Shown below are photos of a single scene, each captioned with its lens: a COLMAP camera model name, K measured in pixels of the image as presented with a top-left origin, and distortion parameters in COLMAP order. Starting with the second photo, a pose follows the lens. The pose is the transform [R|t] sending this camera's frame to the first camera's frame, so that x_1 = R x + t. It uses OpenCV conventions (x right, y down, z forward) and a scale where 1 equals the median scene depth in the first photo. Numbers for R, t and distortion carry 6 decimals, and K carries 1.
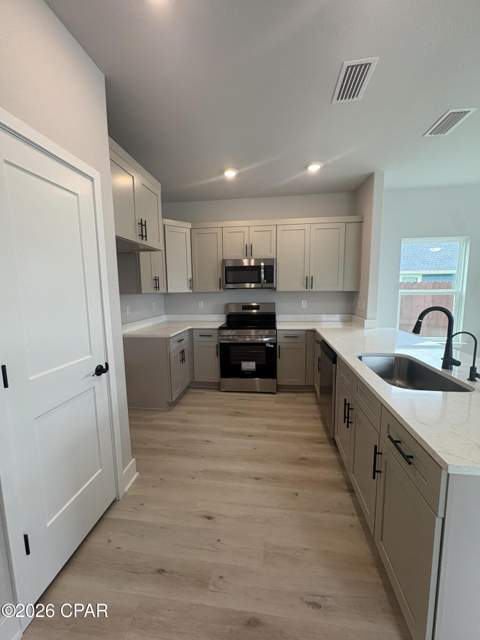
lens RADIAL K [[253.0, 0, 238.4], [0, 253.0, 317.8], [0, 0, 1]] dist [0.000243, 0.000244]
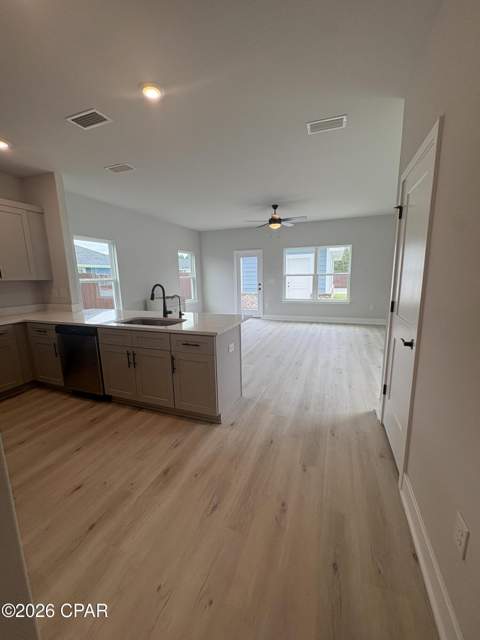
lens RADIAL K [[253.0, 0, 241.6], [0, 253.0, 316.2], [0, 0, 1]] dist [0.000243, 0.000244]
pose [[0.209457, -0.141077, 0.967587, -0.598775], [0.131287, 0.984635, 0.115143, 0.037008], [-0.968964, 0.102914, 0.224760, 0.022498]]
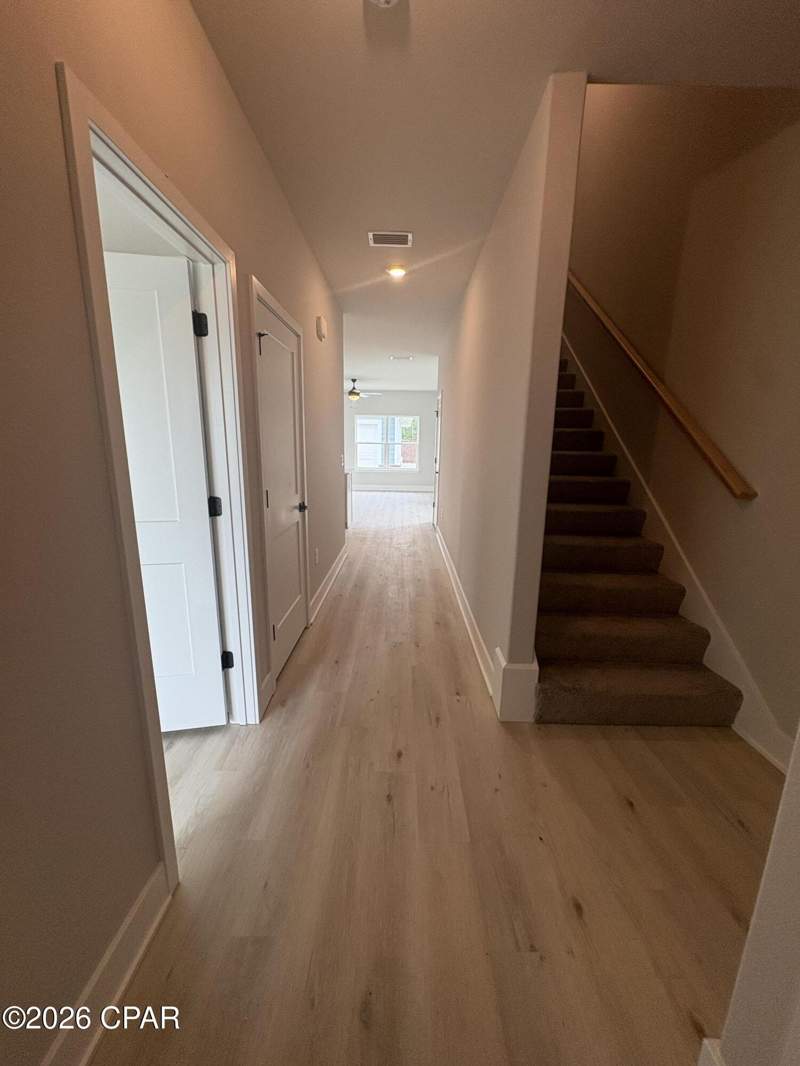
lens RADIAL K [[421.3, 0, 396.4], [0, 421.3, 535.9], [0, 0, 1]] dist [0.000243, 0.000244]
pose [[-0.127500, -0.195682, 0.972344, -1.245687], [0.110527, 0.971436, 0.209992, 0.038782], [-0.985661, 0.134244, -0.102230, 0.129201]]
